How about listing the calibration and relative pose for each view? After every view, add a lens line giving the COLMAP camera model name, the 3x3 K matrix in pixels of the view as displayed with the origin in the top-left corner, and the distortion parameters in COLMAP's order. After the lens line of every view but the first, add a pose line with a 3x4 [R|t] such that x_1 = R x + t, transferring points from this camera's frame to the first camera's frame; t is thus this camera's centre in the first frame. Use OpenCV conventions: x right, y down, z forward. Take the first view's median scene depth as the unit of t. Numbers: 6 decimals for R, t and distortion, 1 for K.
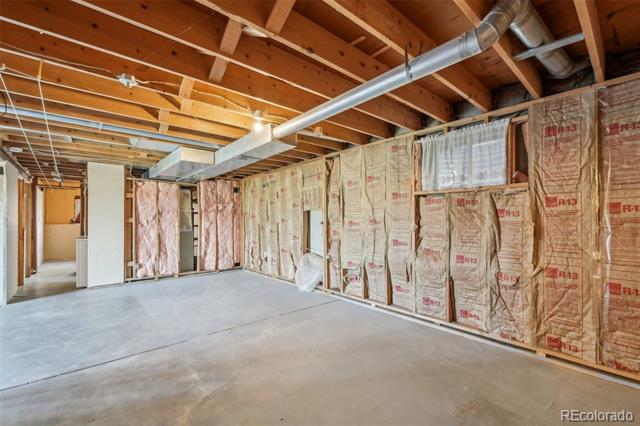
lens RADIAL K [[274.1, 0, 319.8], [0, 274.1, 222.3], [0, 0, 1]] dist [0.000320, 0.000539]
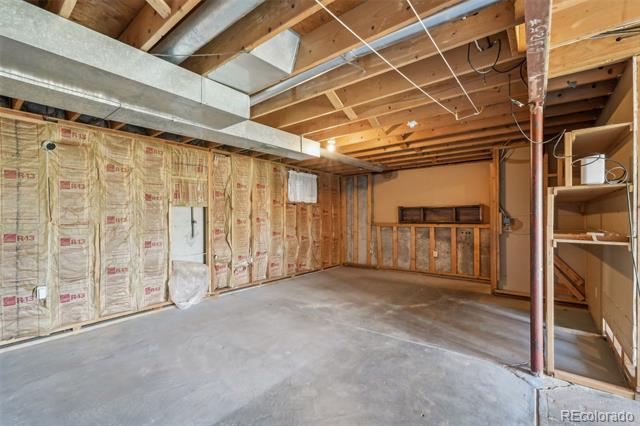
lens RADIAL K [[280.7, 0, 313.8], [0, 280.7, 218.5], [0, 0, 1]] dist [-0.001209, 0.000207]
pose [[-0.174187, -0.000412, 0.984713, -1.816161], [0.008844, 0.999959, 0.001983, -0.009391], [-0.984673, 0.009054, -0.174176, 1.545227]]
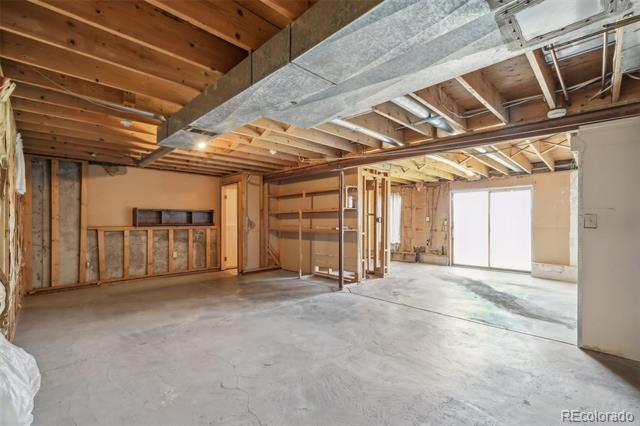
lens RADIAL K [[280.7, 0, 313.8], [0, 280.7, 218.5], [0, 0, 1]] dist [-0.001209, 0.000207]
pose [[-0.998923, 0.000546, -0.046385, -0.785604], [0.000876, 0.999974, -0.007098, -0.000262], [0.046380, -0.007131, -0.998898, 2.680909]]
